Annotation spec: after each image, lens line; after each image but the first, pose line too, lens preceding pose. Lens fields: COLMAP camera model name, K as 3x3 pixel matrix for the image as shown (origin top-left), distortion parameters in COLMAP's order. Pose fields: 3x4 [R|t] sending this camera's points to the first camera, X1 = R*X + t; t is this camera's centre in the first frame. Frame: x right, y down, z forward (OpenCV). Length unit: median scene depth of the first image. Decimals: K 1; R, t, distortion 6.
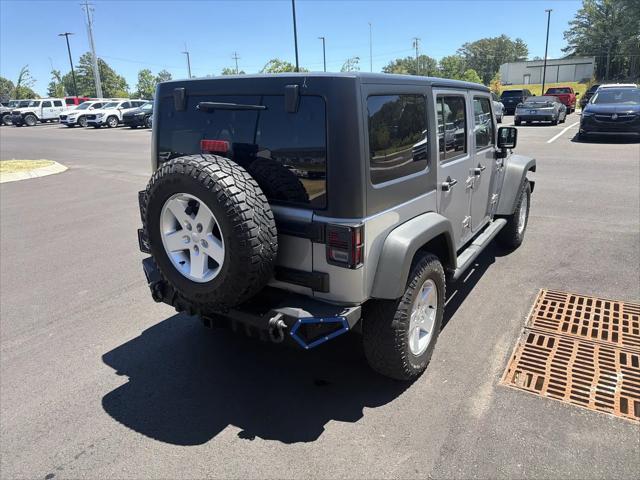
lens RADIAL K [[453.7, 0, 323.6], [0, 453.7, 234.4], [0, 0, 1]] dist [0.035337, -0.041975]
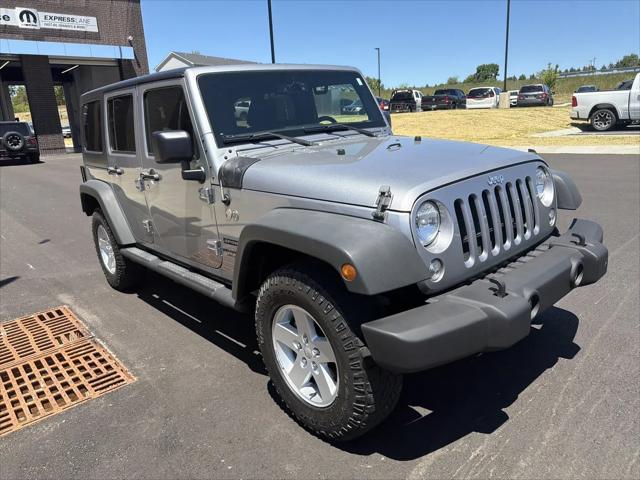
lens RADIAL K [[453.7, 0, 323.2], [0, 453.7, 236.5], [0, 0, 1]] dist [0.035337, -0.041975]
pose [[-0.271435, 0.290728, -0.917497, 1.254989], [-0.190904, 0.918082, 0.347391, -0.465040], [0.943334, 0.269448, -0.193698, 1.754501]]
